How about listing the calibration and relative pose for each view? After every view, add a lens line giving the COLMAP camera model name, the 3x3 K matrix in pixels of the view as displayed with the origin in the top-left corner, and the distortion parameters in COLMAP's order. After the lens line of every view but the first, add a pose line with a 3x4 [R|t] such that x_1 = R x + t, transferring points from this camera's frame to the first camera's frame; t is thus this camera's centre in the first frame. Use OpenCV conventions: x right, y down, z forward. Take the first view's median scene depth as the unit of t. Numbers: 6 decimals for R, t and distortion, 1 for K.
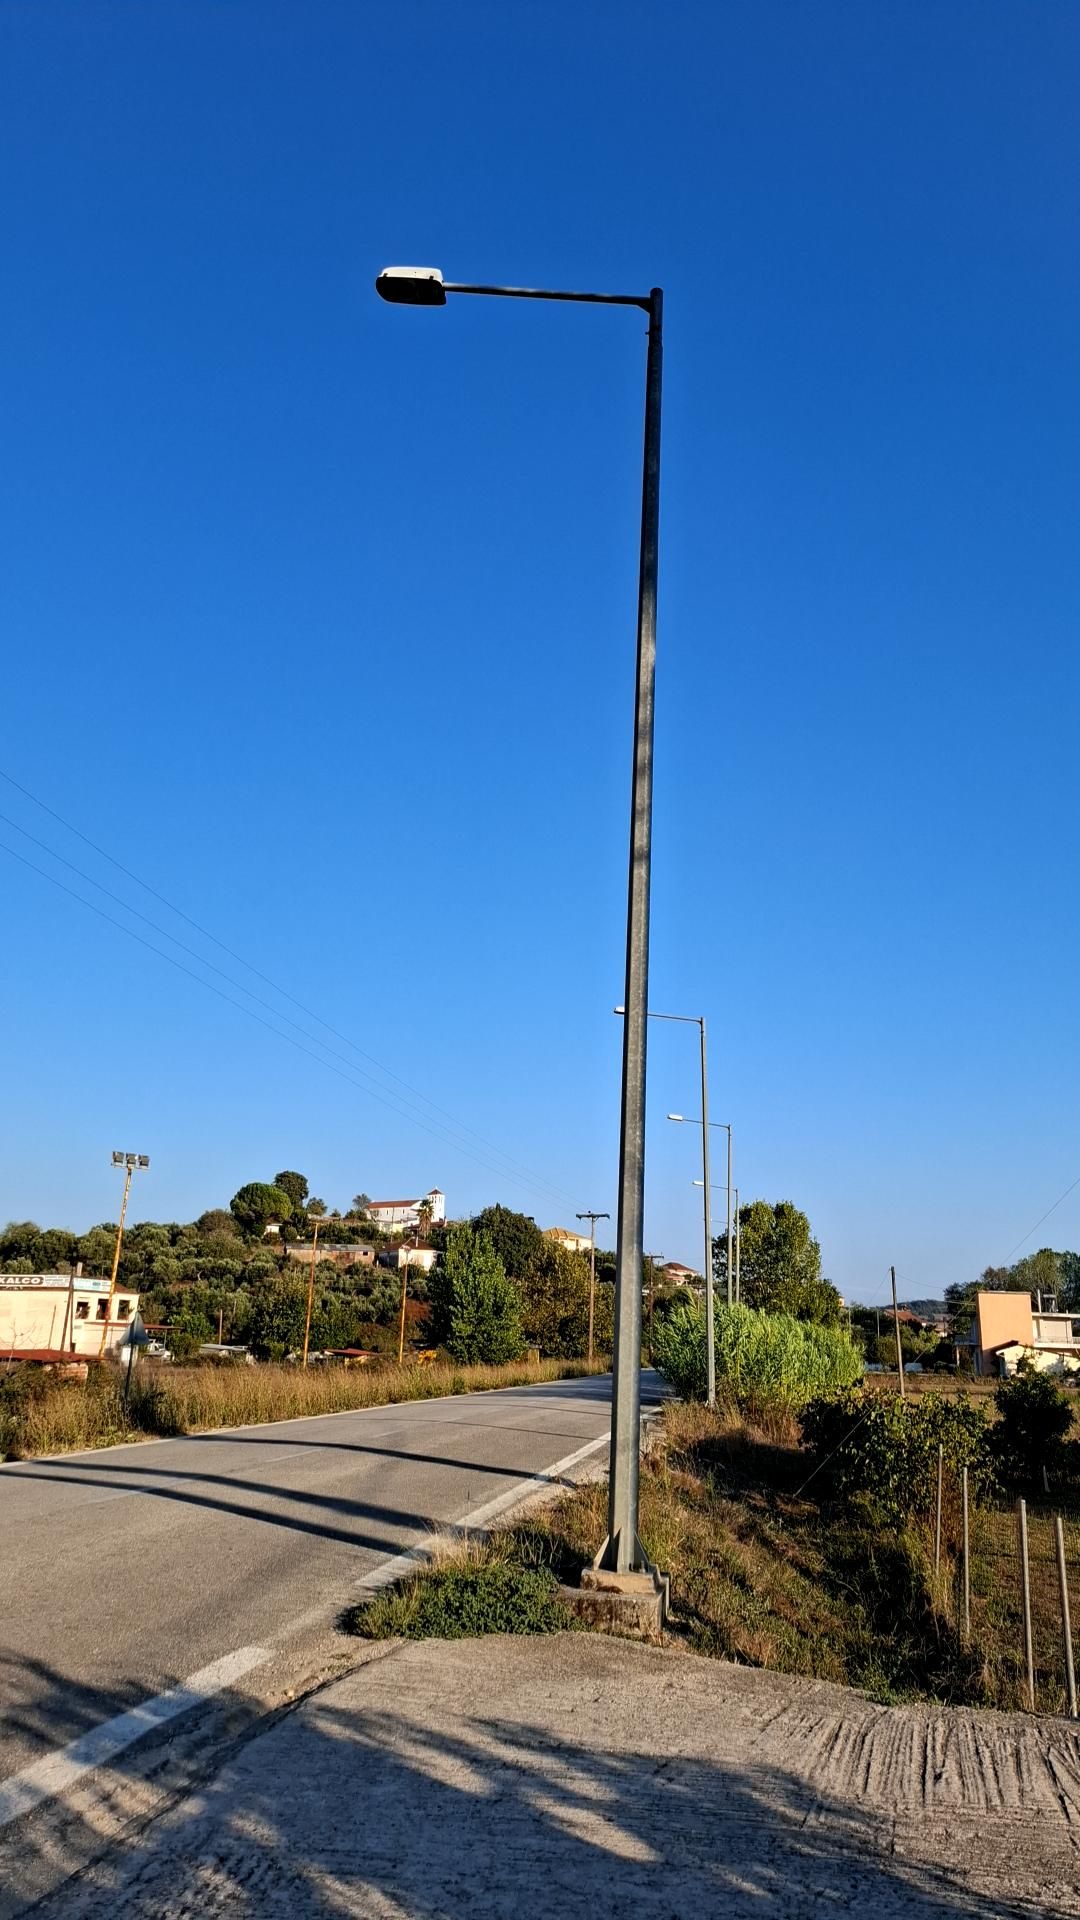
lens RADIAL K [[1465.0, 0, 540.0], [0, 1465.0, 960.0], [0, 0, 1]] dist [-0.004533, -0.006418]
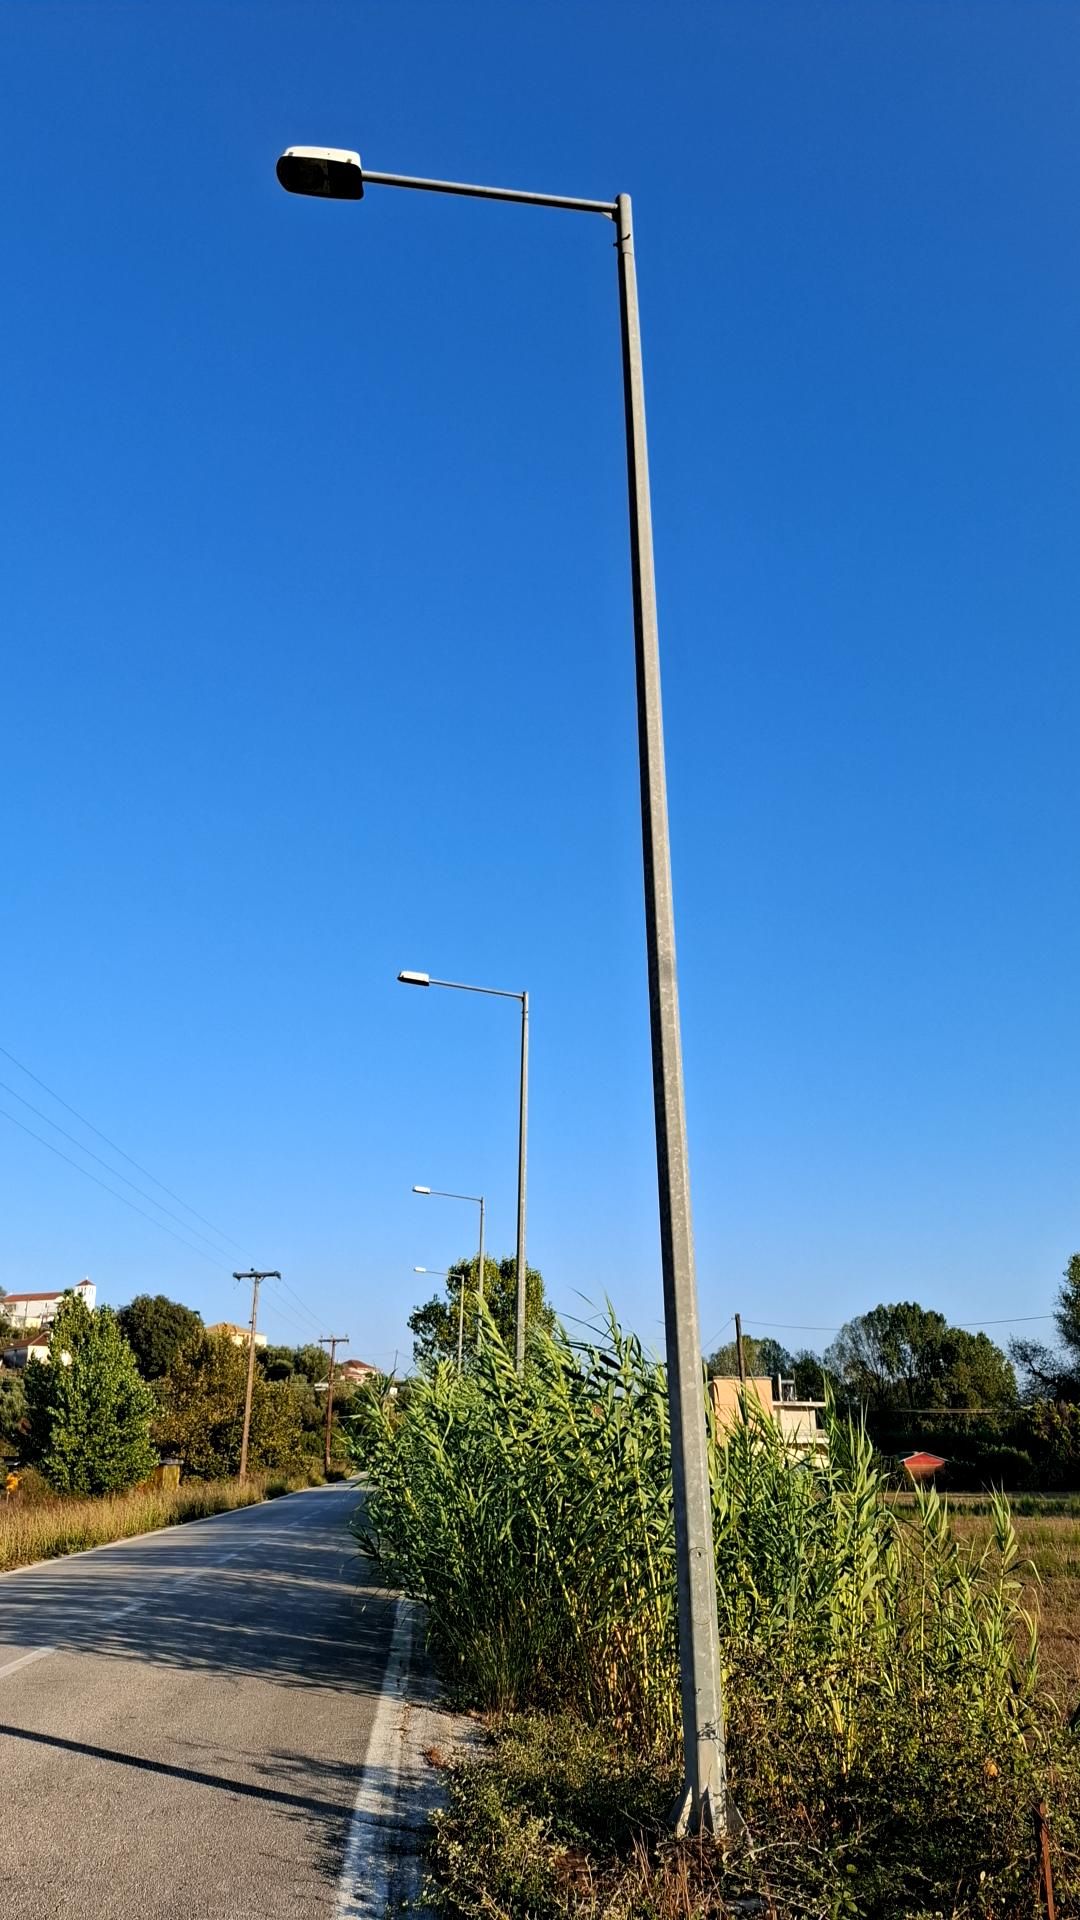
lens RADIAL K [[1383.3, 0, 543.3], [0, 1383.3, 923.0], [0, 0, 1]] dist [-0.005955, -0.002451]
pose [[0.975183, 0.049210, 0.215864, 0.013182], [-0.025527, 0.993475, -0.111158, 0.053503], [-0.219926, 0.102889, 0.970076, 0.205761]]
